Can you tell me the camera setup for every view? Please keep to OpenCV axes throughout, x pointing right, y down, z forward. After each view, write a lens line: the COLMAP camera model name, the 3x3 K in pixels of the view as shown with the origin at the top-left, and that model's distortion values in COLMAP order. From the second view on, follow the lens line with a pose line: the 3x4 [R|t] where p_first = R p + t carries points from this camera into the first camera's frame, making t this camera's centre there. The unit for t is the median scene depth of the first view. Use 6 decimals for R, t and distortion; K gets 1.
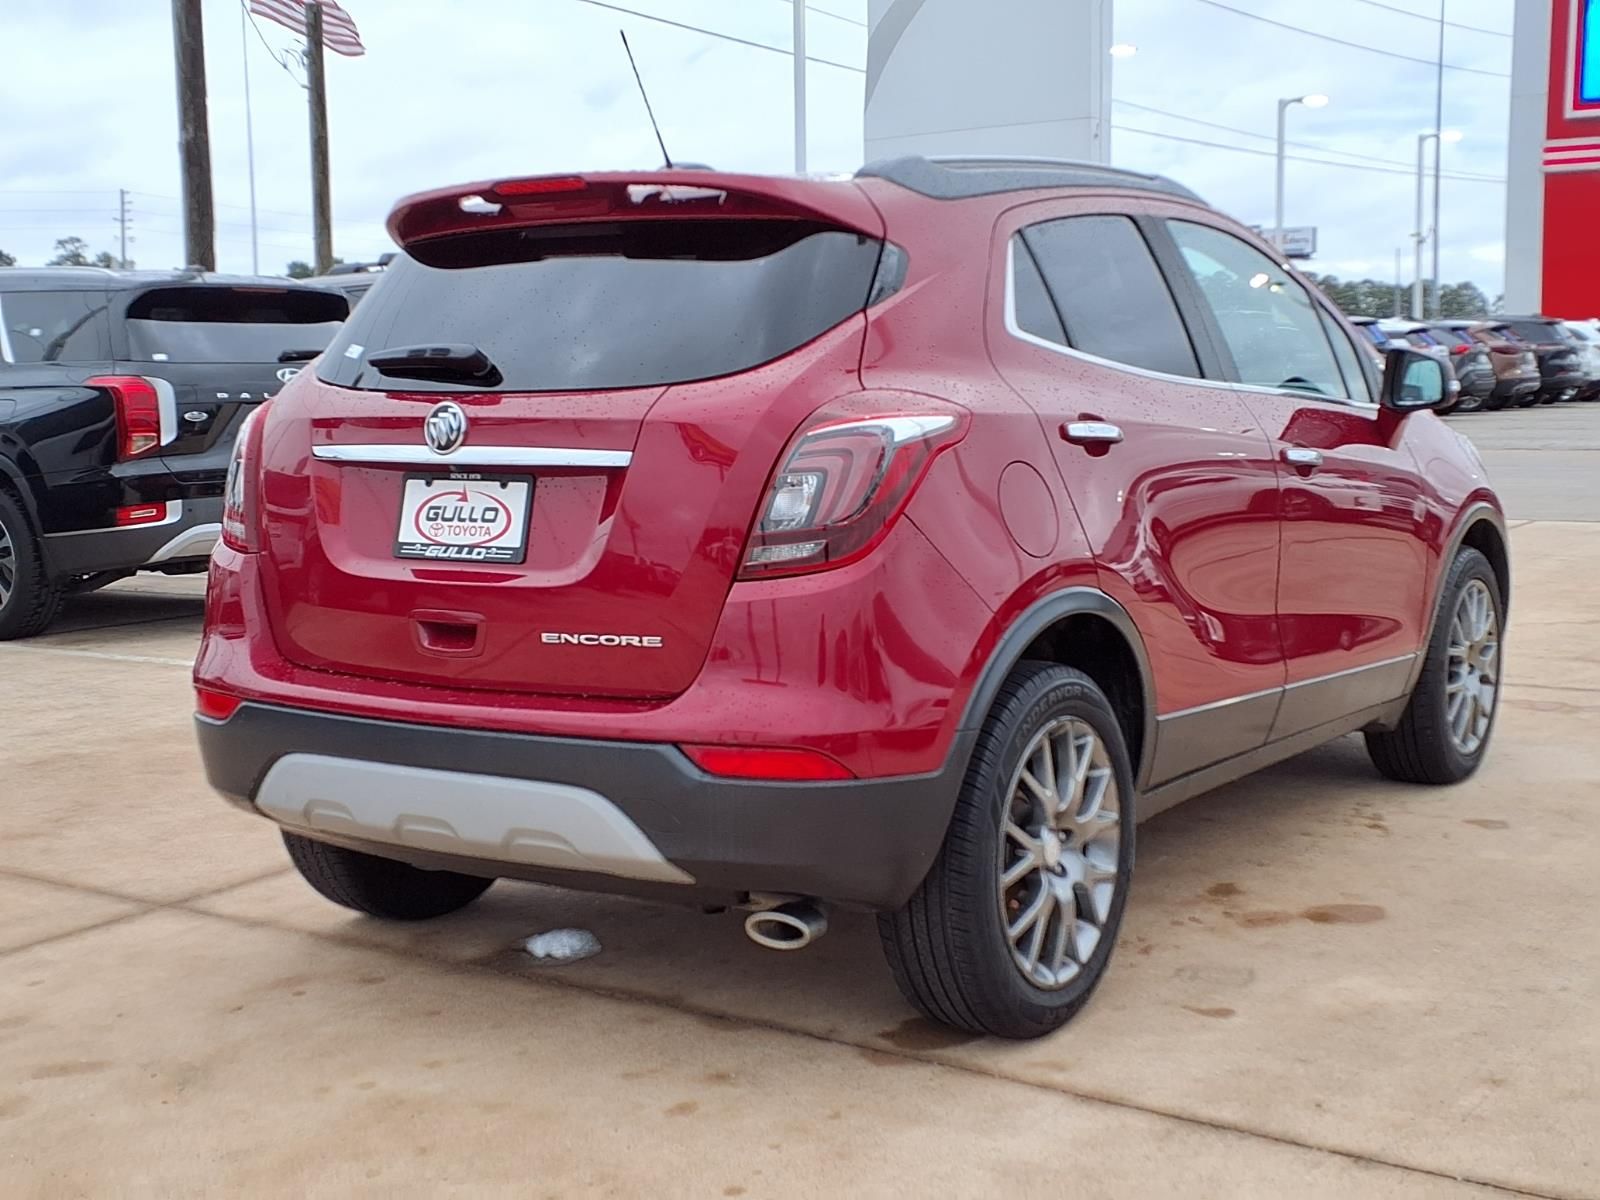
lens RADIAL K [[2010.1, 0, 789.1], [0, 2010.1, 604.9], [0, 0, 1]] dist [0.277534, -0.843152]
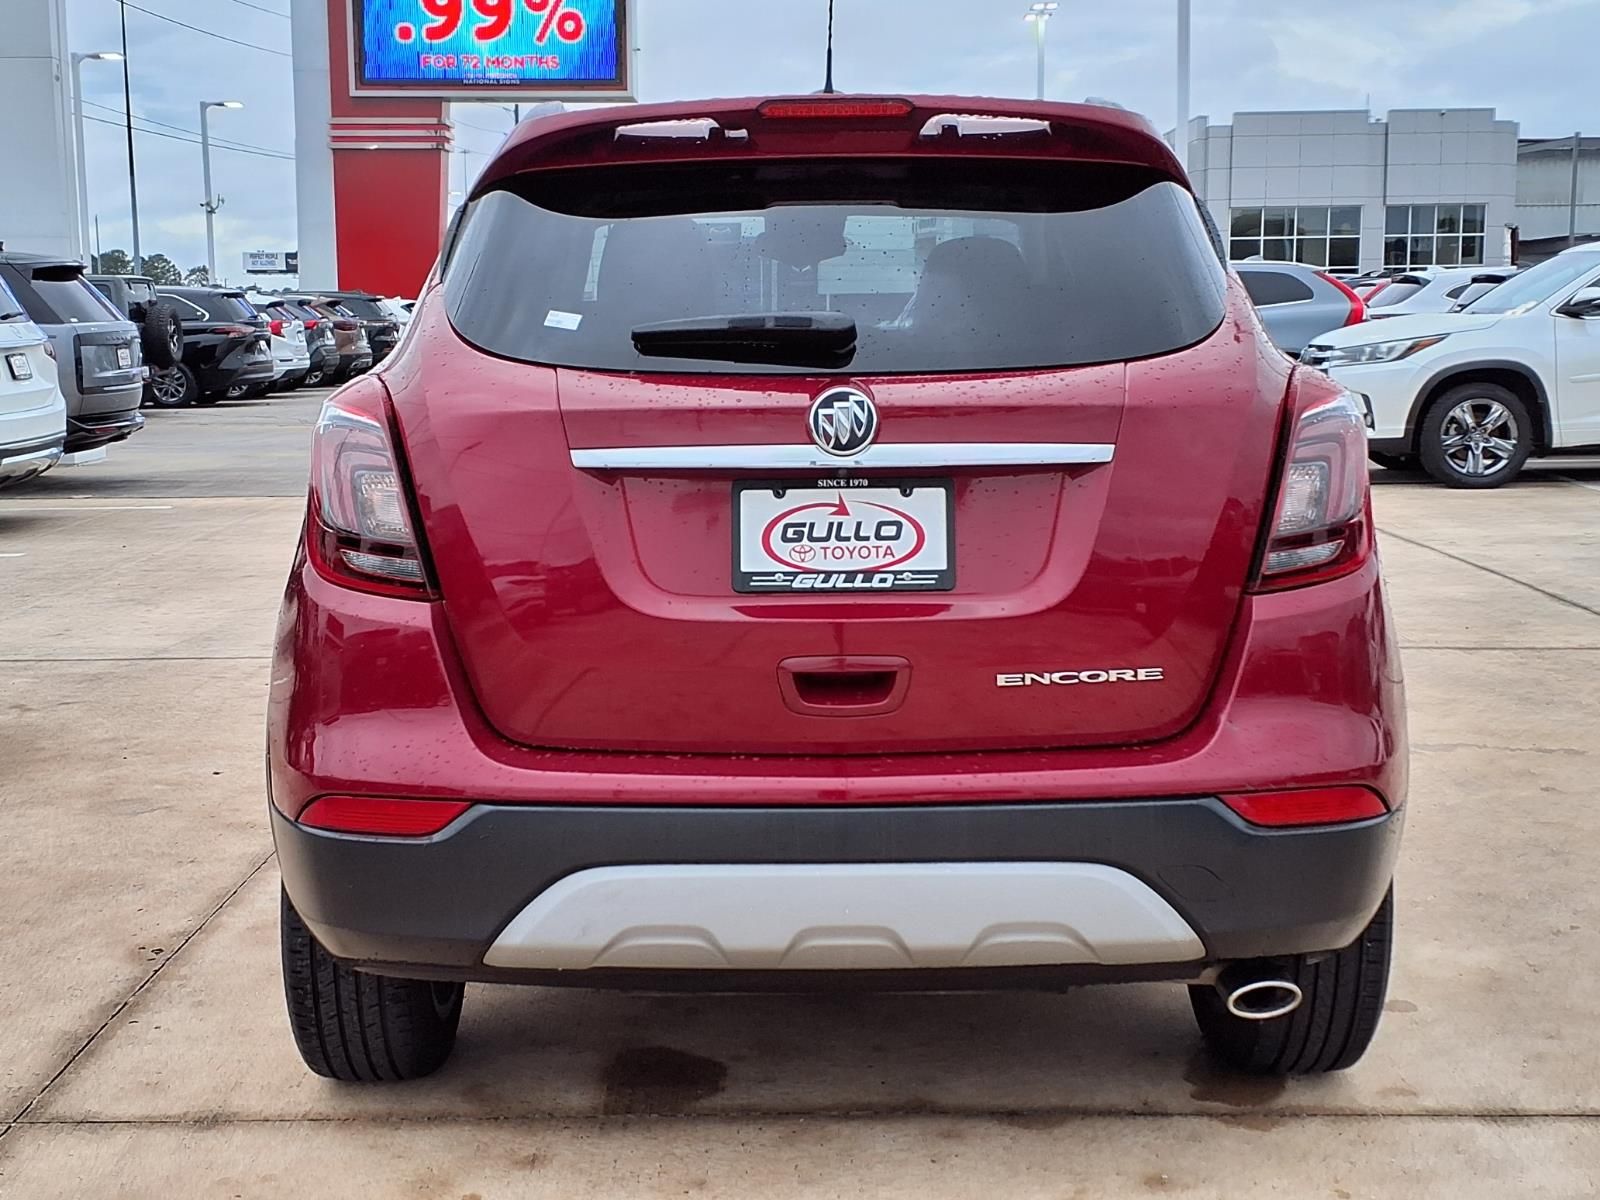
lens RADIAL K [[2055.8, 0, 800.0], [0, 2055.8, 600.0], [0, 0, 1]] dist [0.283417, -0.930557]
pose [[0.825717, -0.064215, 0.560418, -0.623085], [0.059763, 0.997866, 0.026284, -0.040508], [-0.560910, 0.011790, 0.827793, 0.355892]]
